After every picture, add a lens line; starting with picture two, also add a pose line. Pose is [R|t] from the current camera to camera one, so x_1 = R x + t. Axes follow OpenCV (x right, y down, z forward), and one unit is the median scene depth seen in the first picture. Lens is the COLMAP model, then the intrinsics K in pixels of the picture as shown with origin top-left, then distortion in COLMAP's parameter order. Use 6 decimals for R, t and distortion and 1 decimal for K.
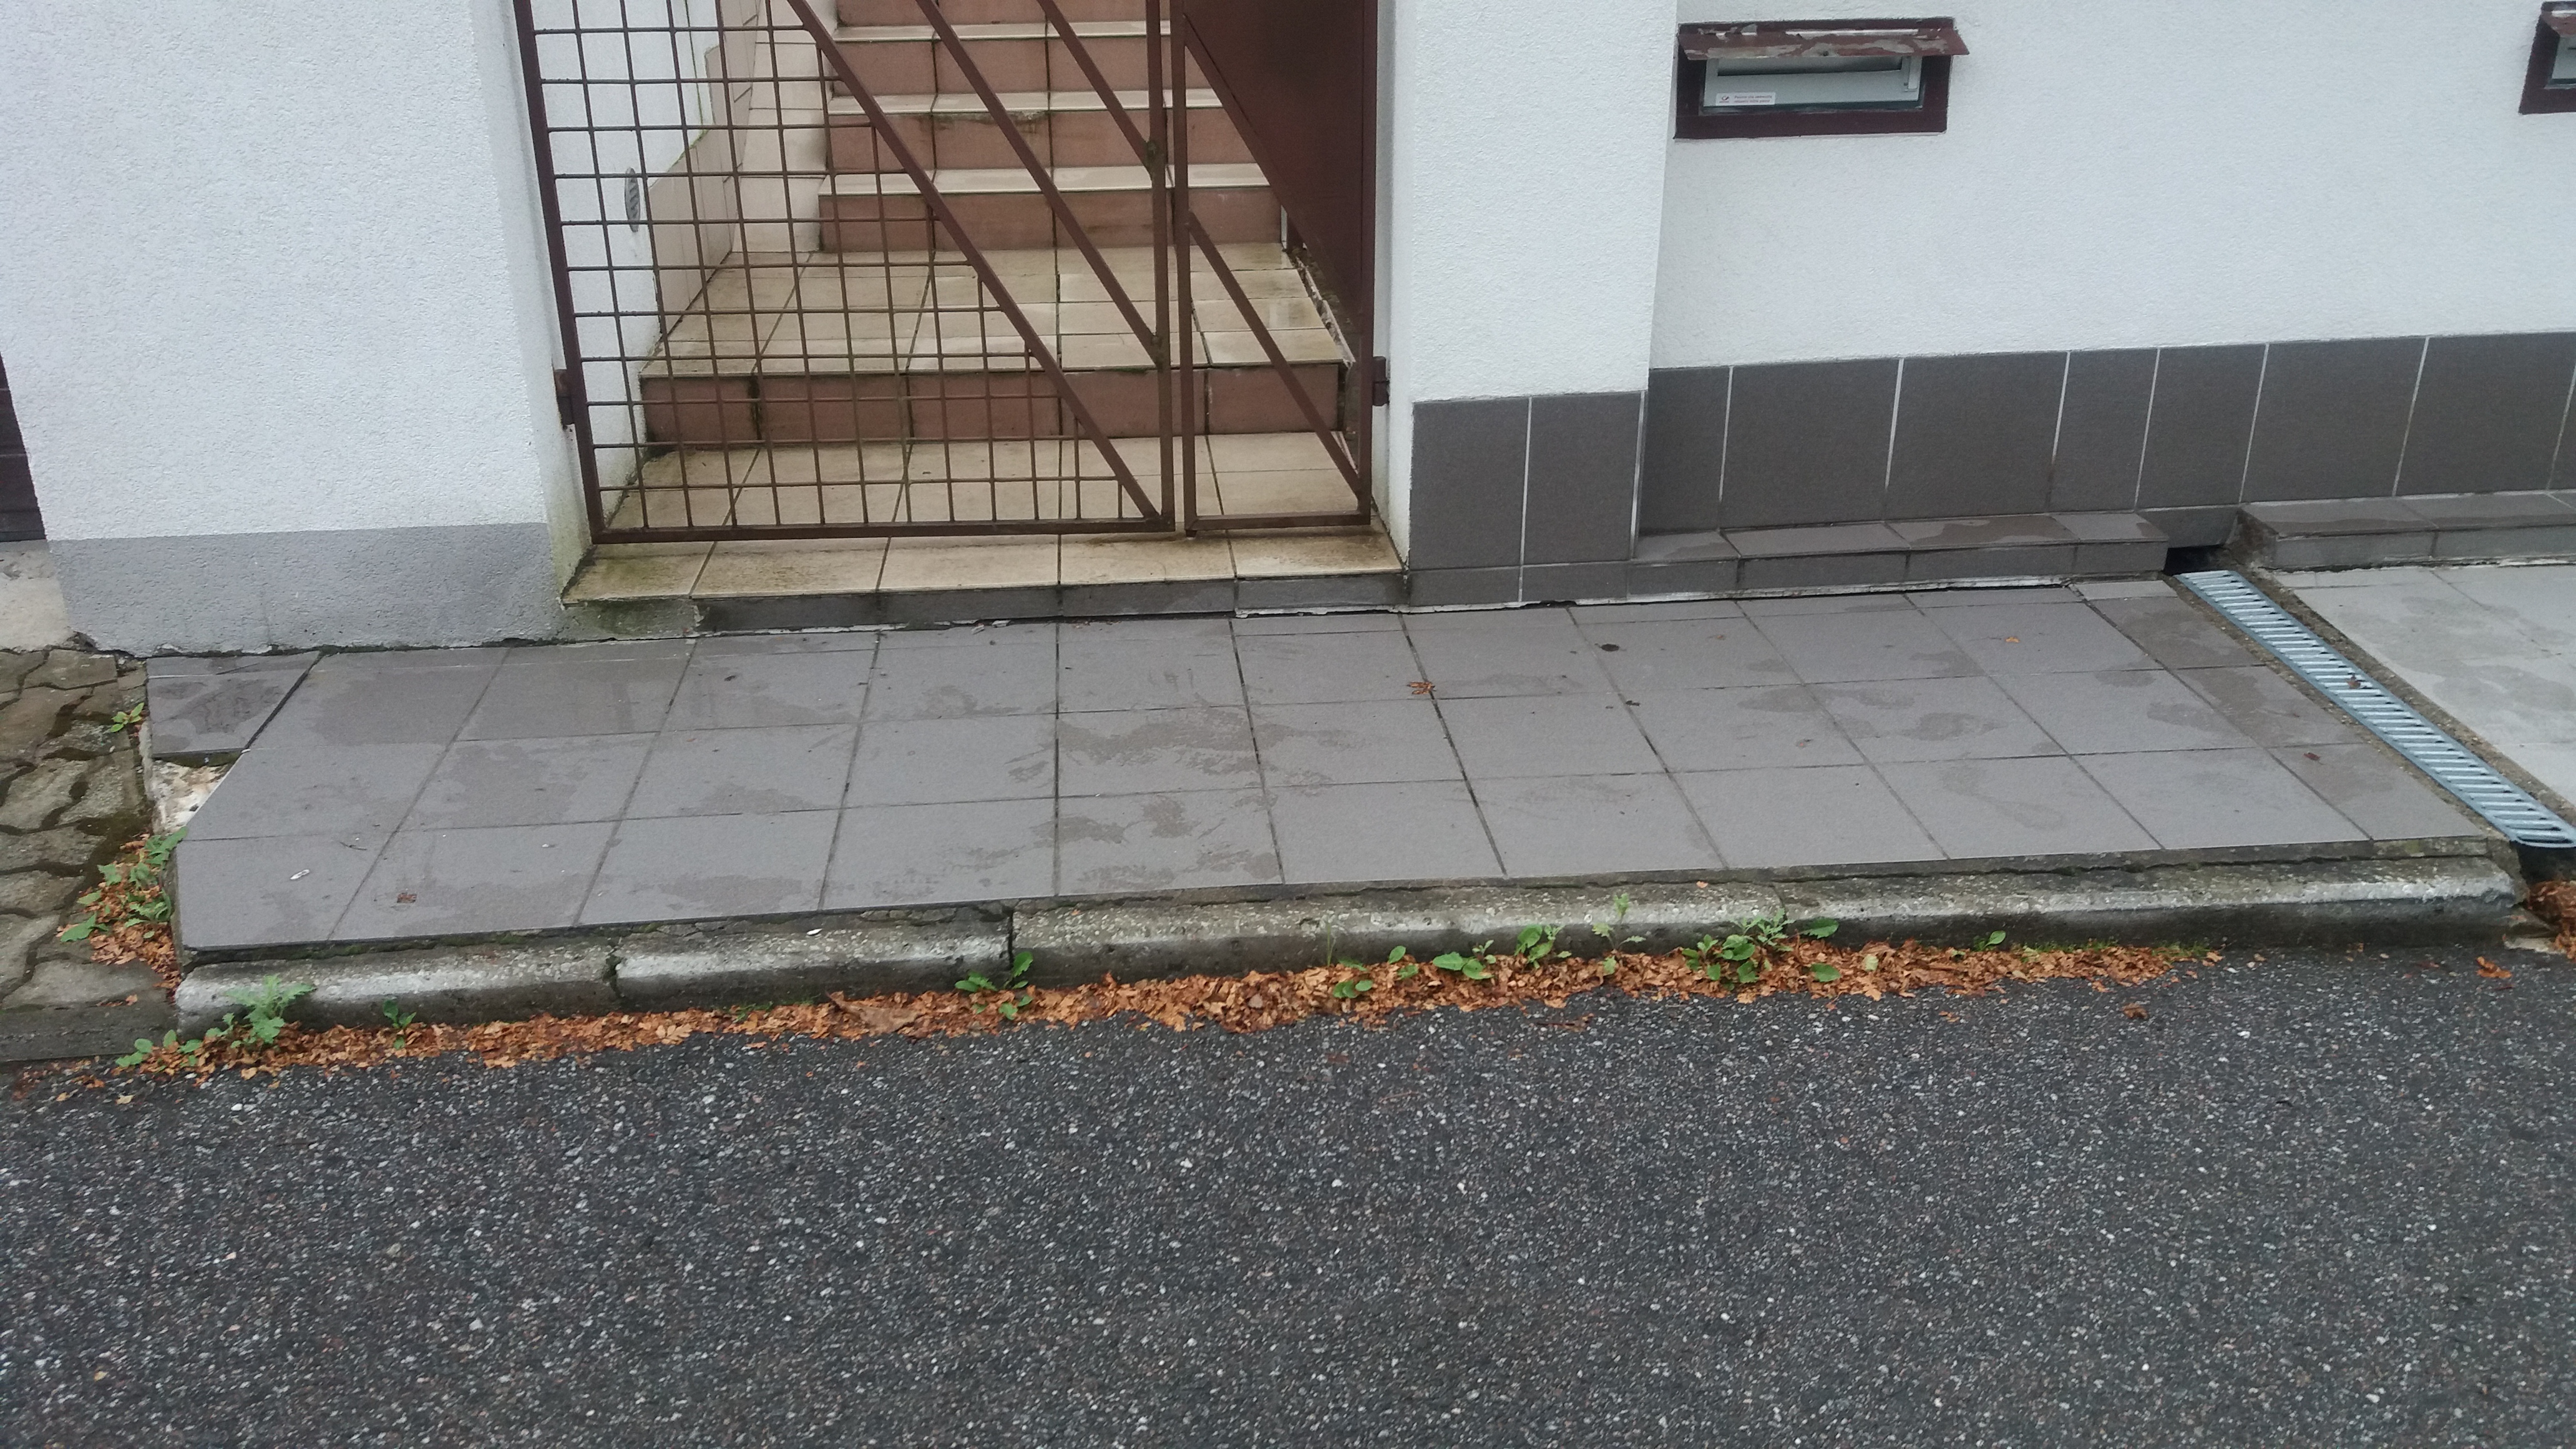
lens RADIAL K [[2130.7, 0, 1288.0], [0, 2130.7, 724.5], [0, 0, 1]] dist [0.000932, -0.086753]
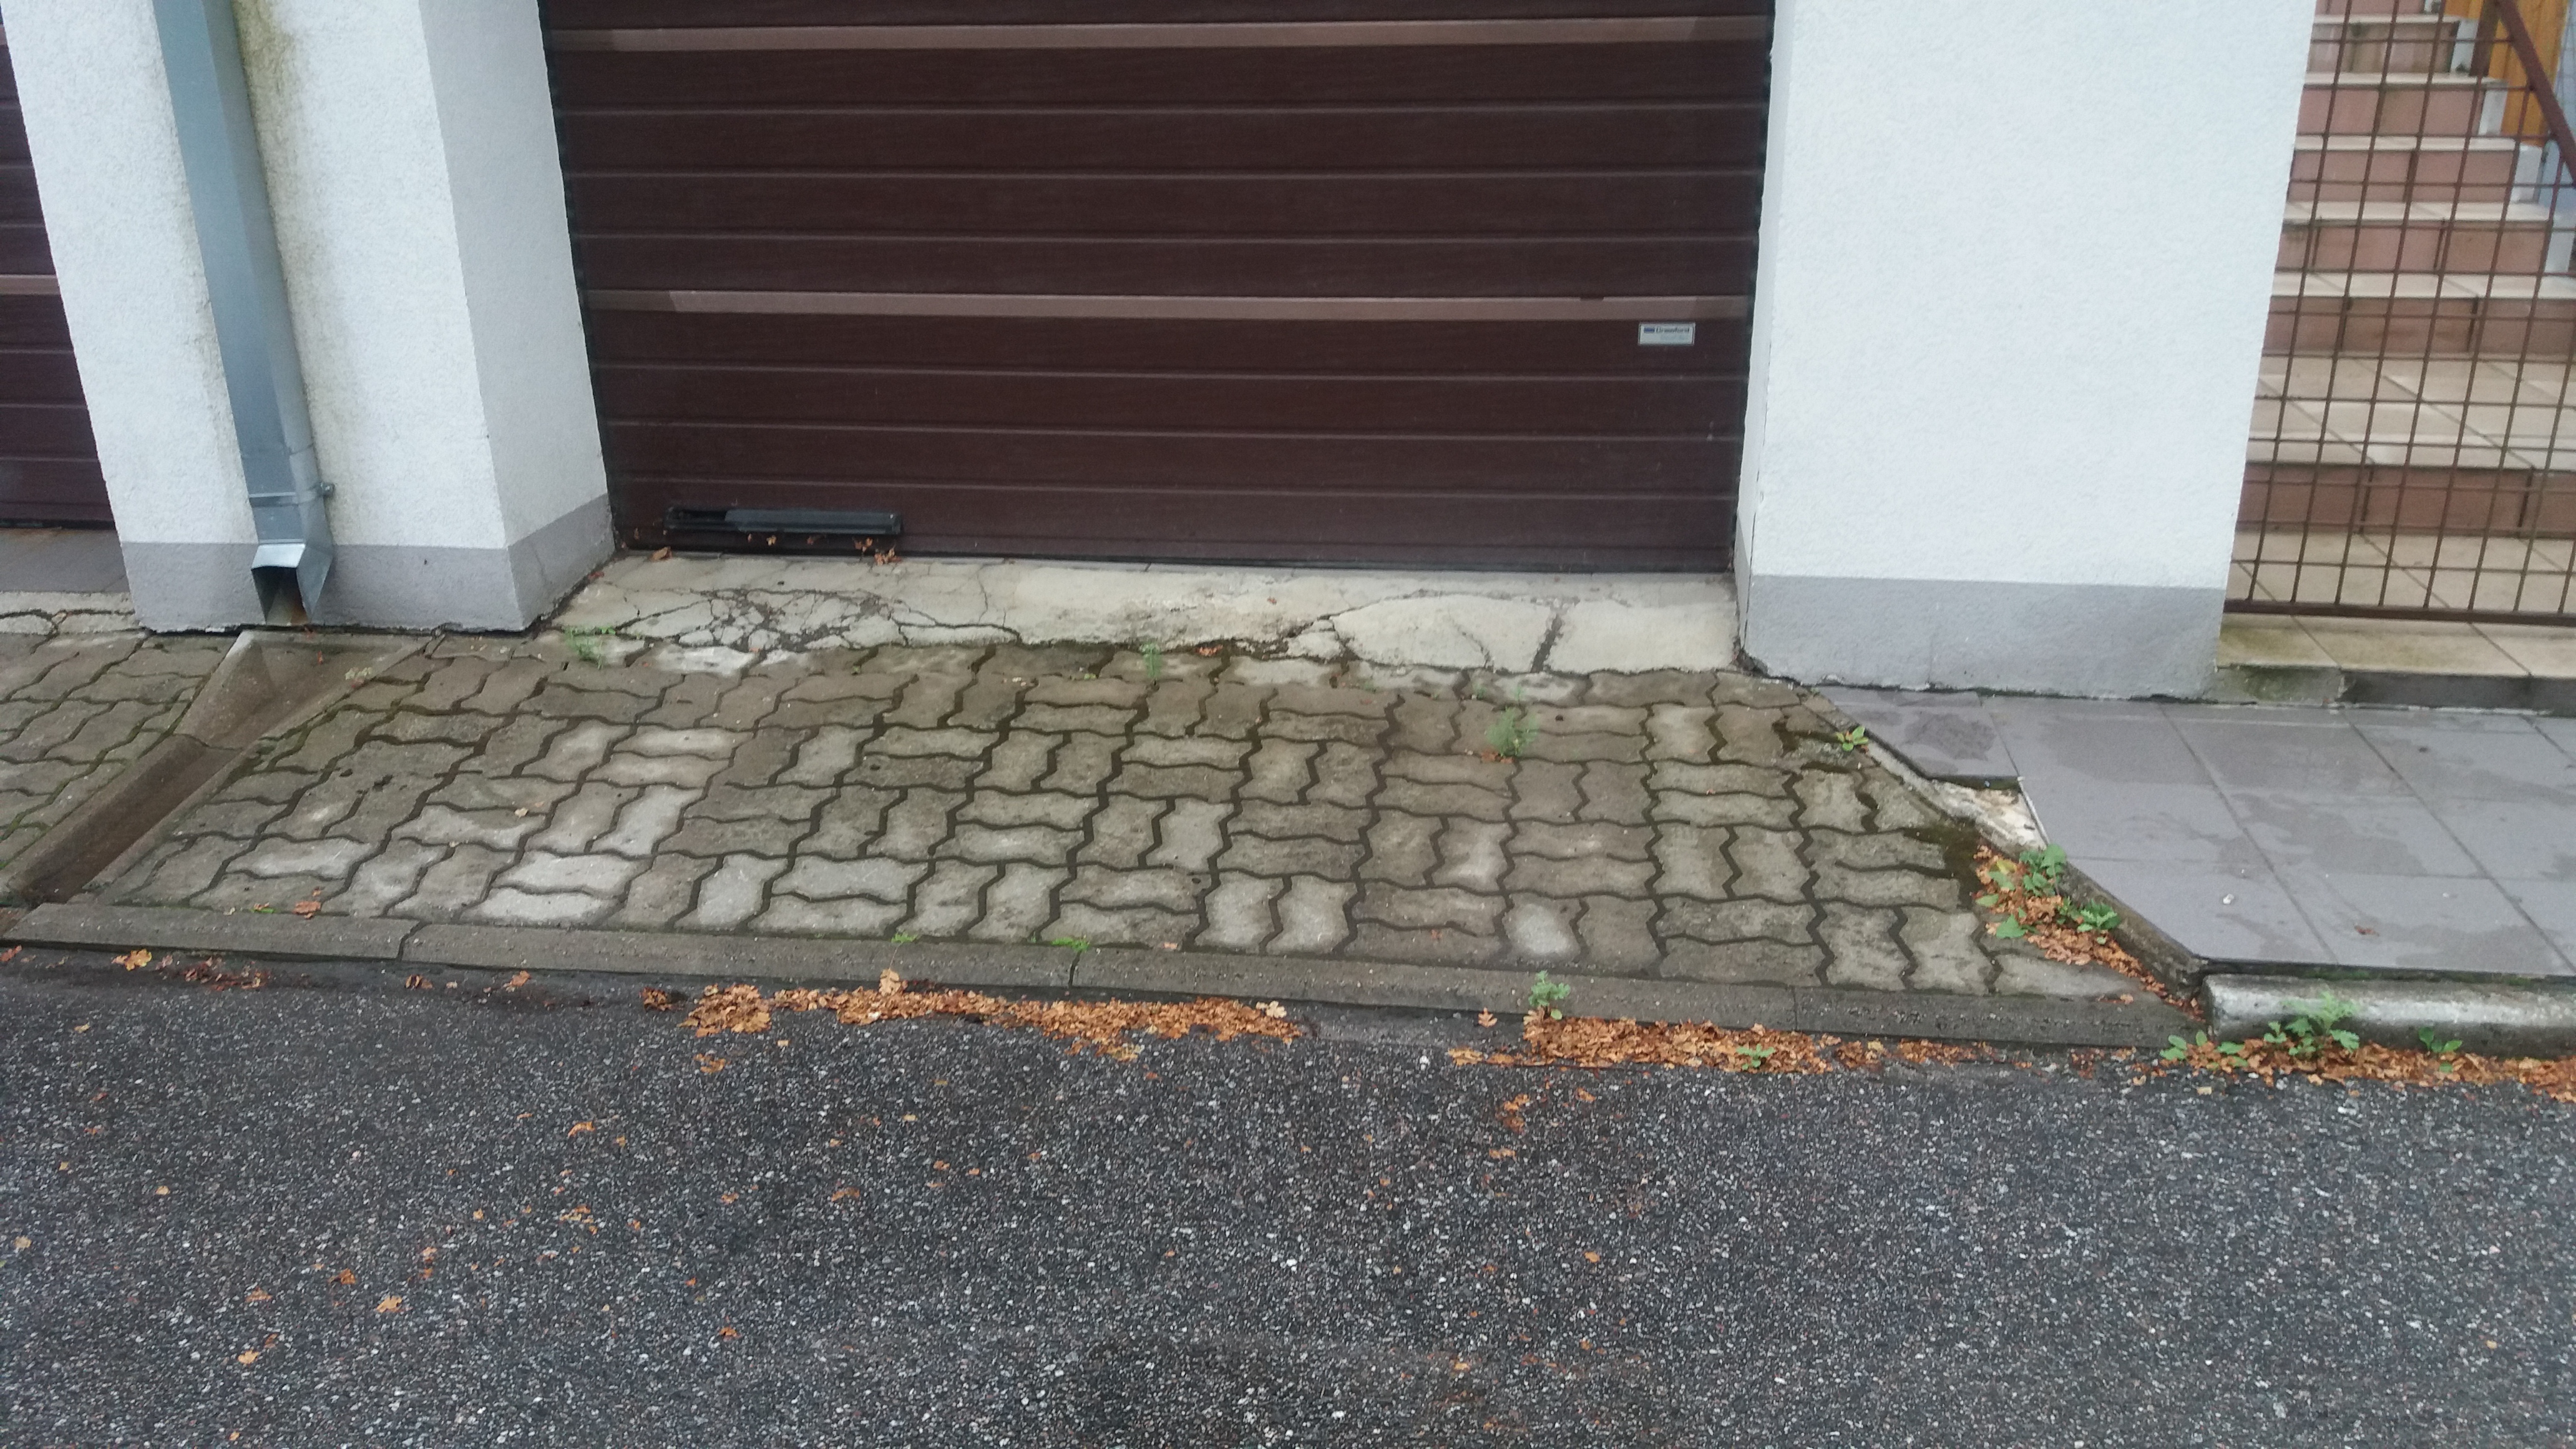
lens RADIAL K [[2073.9, 0, 1288.0], [0, 2073.9, 724.5], [0, 0, 1]] dist [0.003660, -0.001103]
pose [[0.965464, 0.081948, -0.247314, -0.541862], [-0.091935, 0.995340, -0.029087, 0.045974], [0.243778, 0.050820, 0.968499, -0.115951]]
